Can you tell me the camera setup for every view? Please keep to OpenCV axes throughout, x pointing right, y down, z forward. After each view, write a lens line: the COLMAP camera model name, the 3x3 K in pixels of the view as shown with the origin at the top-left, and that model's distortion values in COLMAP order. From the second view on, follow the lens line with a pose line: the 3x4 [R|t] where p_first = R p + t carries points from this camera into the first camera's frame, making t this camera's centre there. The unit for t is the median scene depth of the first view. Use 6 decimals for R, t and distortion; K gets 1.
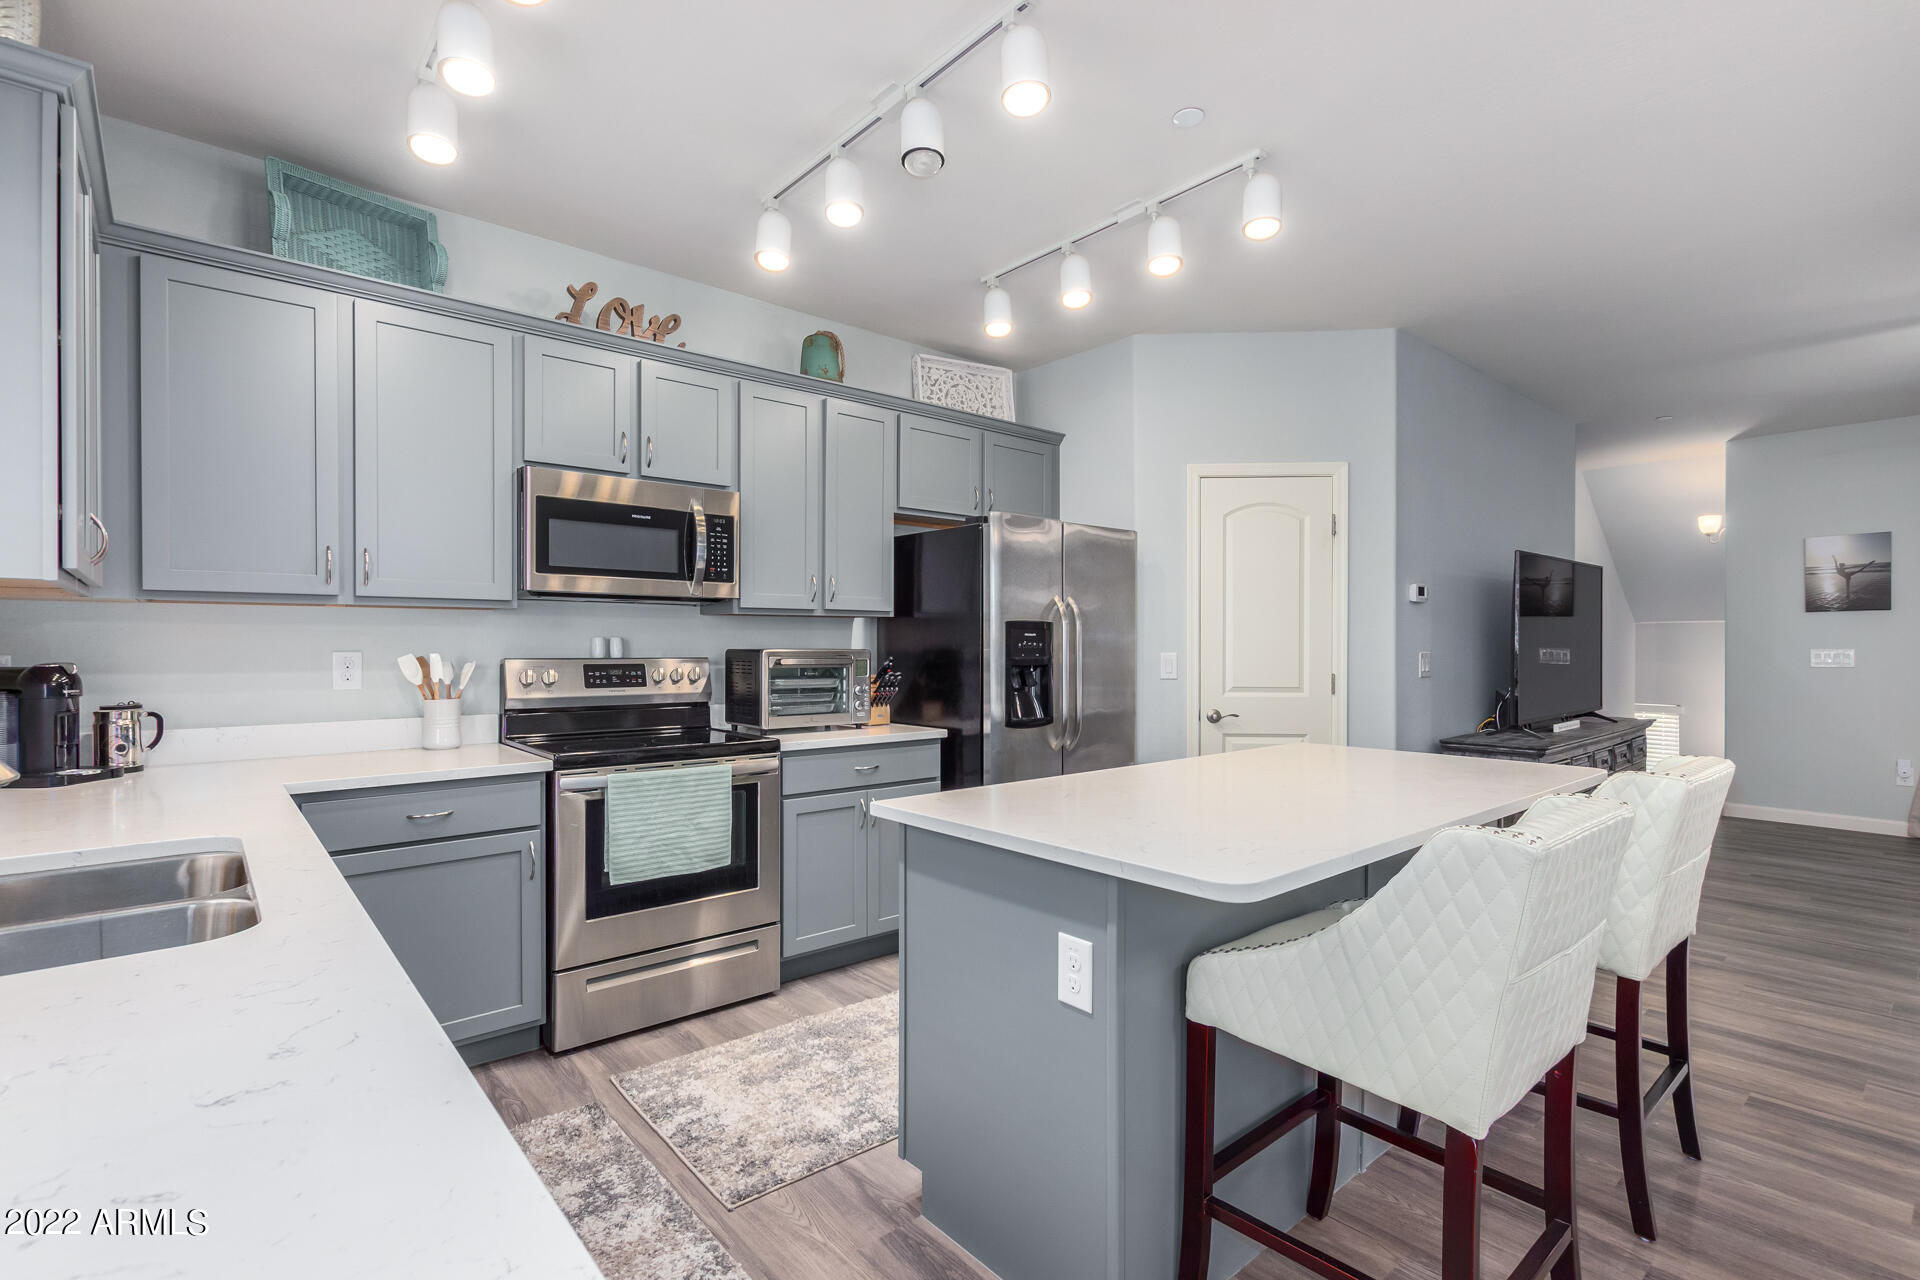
lens RADIAL K [[880.8, 0, 963.7], [0, 880.8, 649.3], [0, 0, 1]] dist [0.001299, 0.000196]
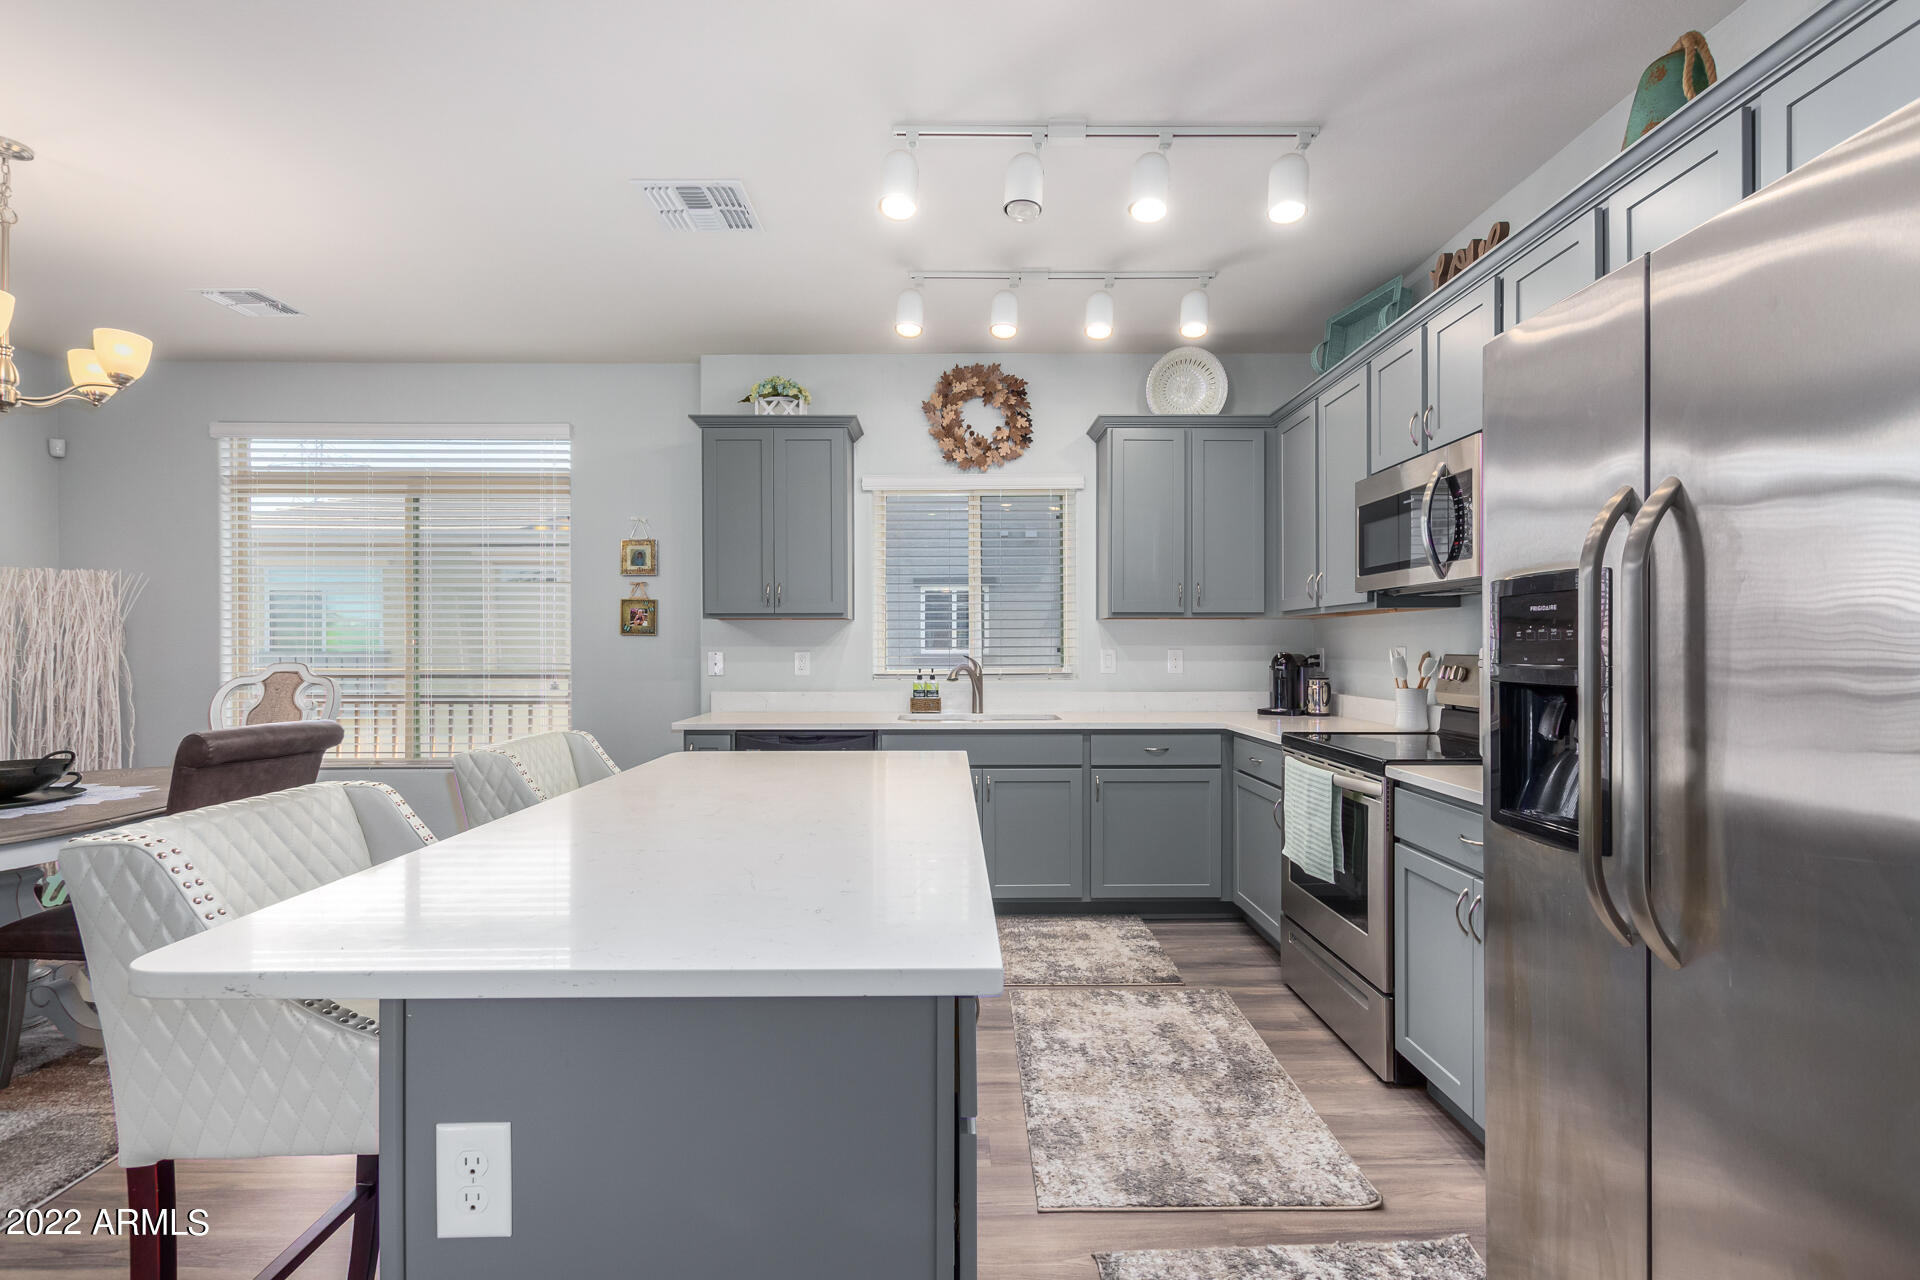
lens RADIAL K [[880.8, 0, 963.7], [0, 880.8, 649.3], [0, 0, 1]] dist [0.001299, 0.000196]
pose [[-0.639671, 0.003397, -0.768641, 0.633840], [-0.002376, 0.999977, 0.006396, -0.000315], [0.768645, 0.005918, -0.639648, 1.218126]]
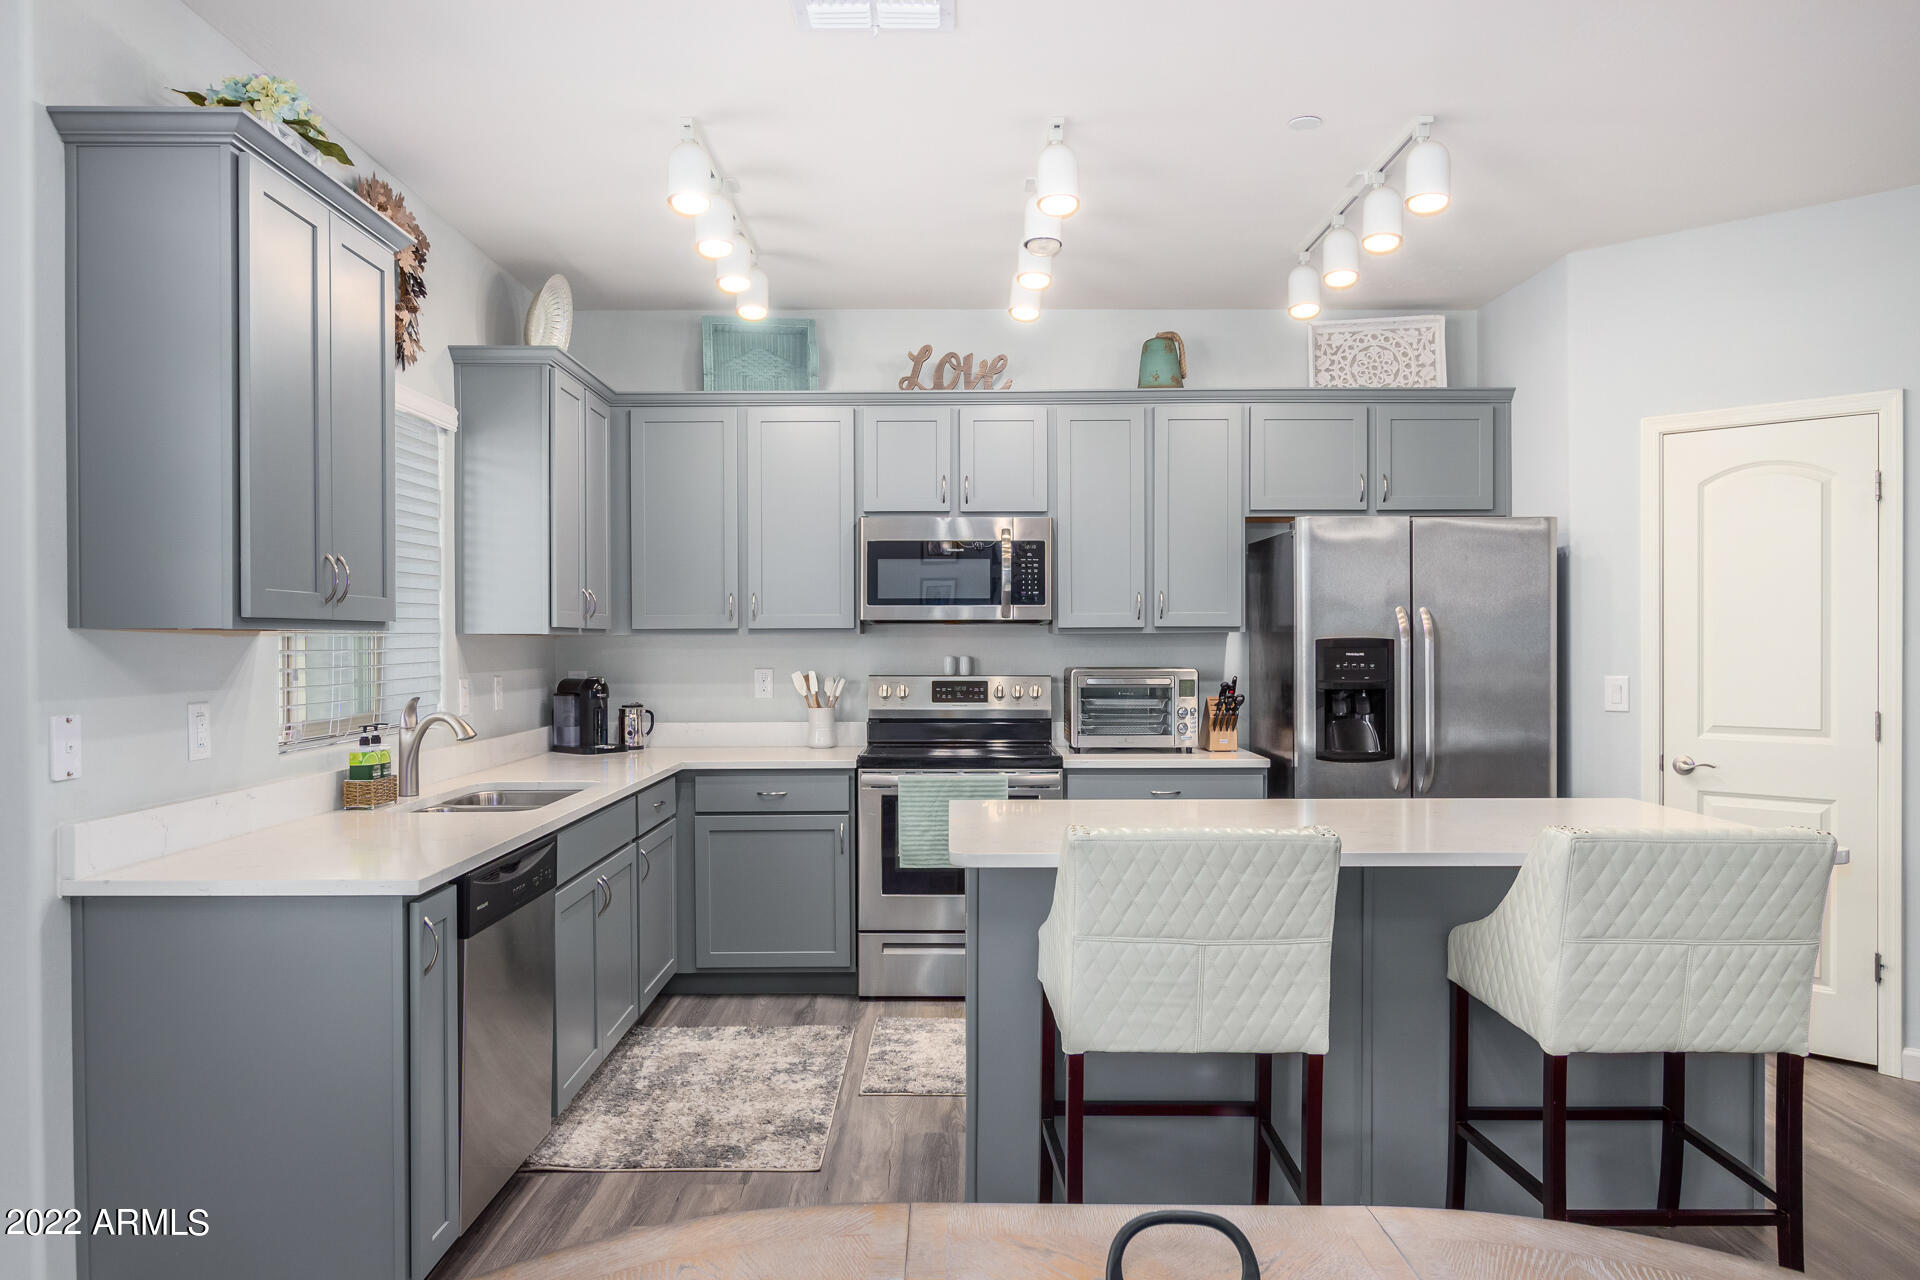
lens RADIAL K [[1315.4, 0, 961.0], [0, 1315.4, 642.5], [0, 0, 1]] dist [-0.006442, 0.000569]
pose [[0.760821, -0.001693, -0.648959, 0.714356], [-0.000367, 0.999995, -0.003040, -0.027738], [0.648961, 0.002551, 0.760817, -0.262264]]
